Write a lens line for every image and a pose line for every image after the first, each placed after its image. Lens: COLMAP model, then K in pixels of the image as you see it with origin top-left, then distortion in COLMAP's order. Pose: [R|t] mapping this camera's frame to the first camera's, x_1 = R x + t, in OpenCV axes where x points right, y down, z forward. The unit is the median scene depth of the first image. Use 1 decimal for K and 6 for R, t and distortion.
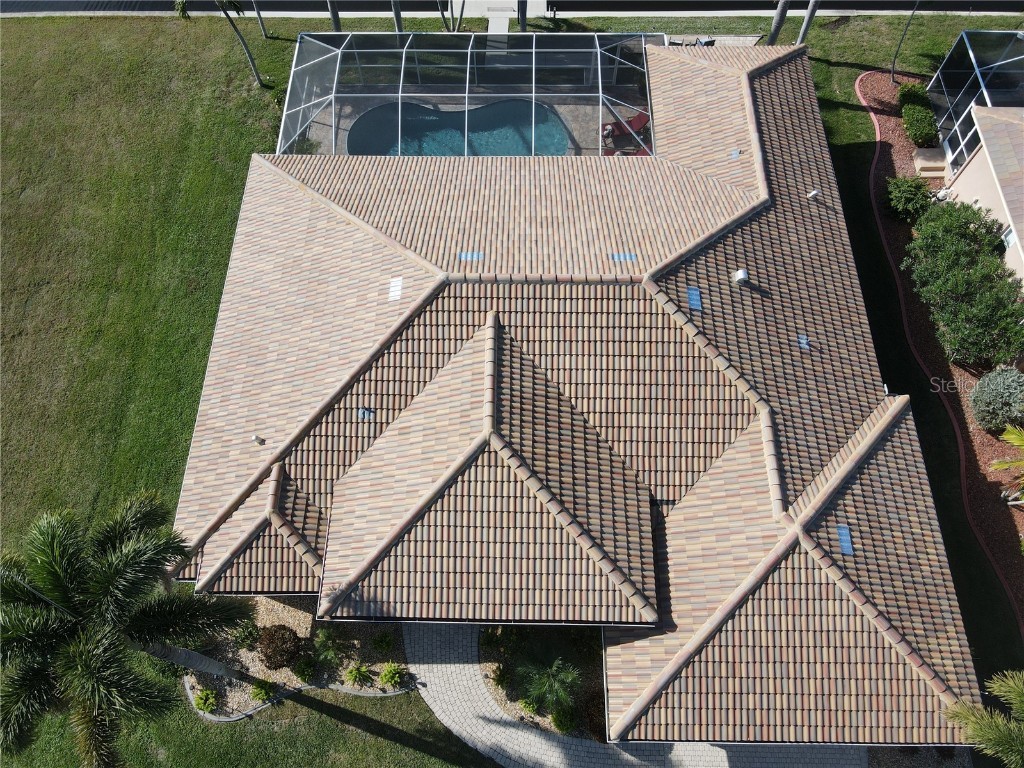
lens RADIAL K [[752.8, 0, 512.0], [0, 752.8, 384.0], [0, 0, 1]] dist [-0.011843, 0.039473]
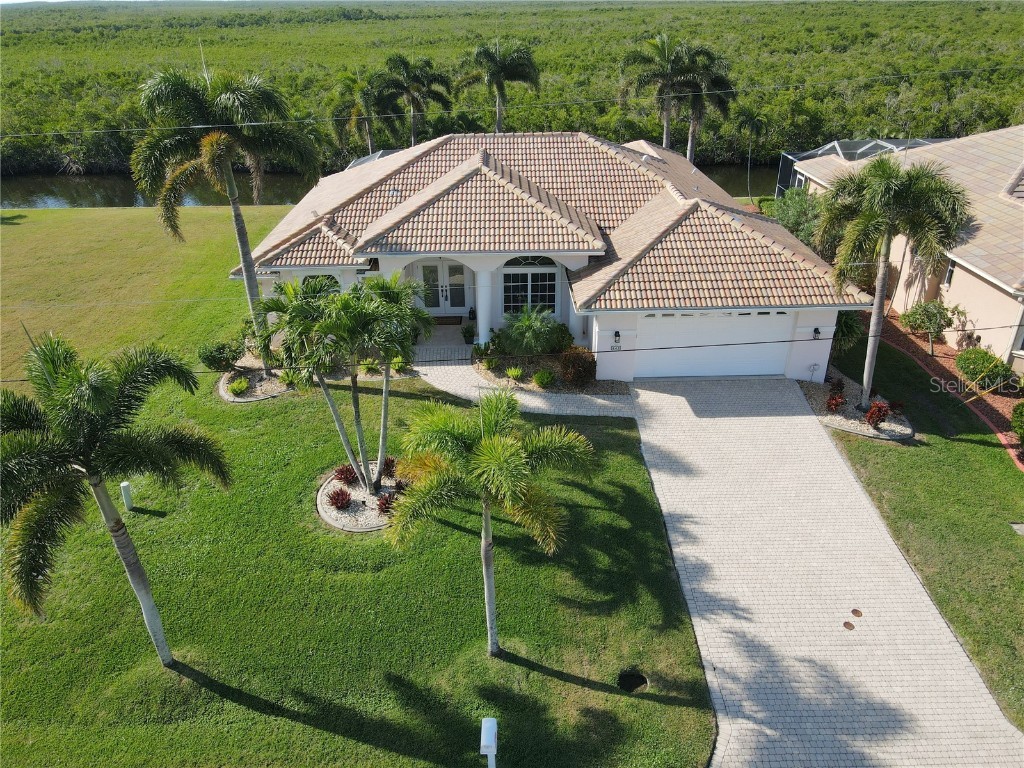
lens RADIAL K [[752.8, 0, 512.0], [0, 752.8, 384.0], [0, 0, 1]] dist [-0.011843, 0.039473]
pose [[0.999600, -0.017571, 0.022180, -0.007660], [0.027377, 0.798749, -0.601042, 1.134735], [-0.007155, 0.601408, 0.798910, 0.063044]]
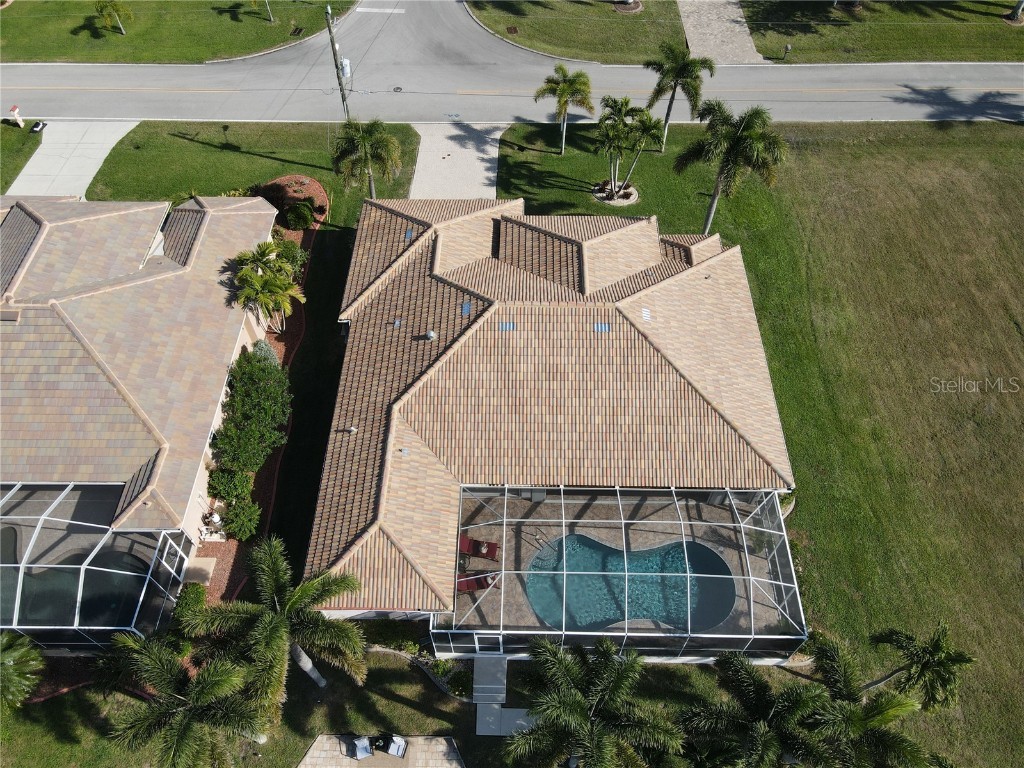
lens RADIAL K [[750.1, 0, 512.0], [0, 750.1, 384.0], [0, 0, 1]] dist [0.011834, 0.001498]
pose [[-0.999917, -0.003564, 0.012348, 0.112846], [0.012591, -0.464370, 0.885552, -1.592864], [0.002578, 0.885634, 0.464377, 0.353770]]
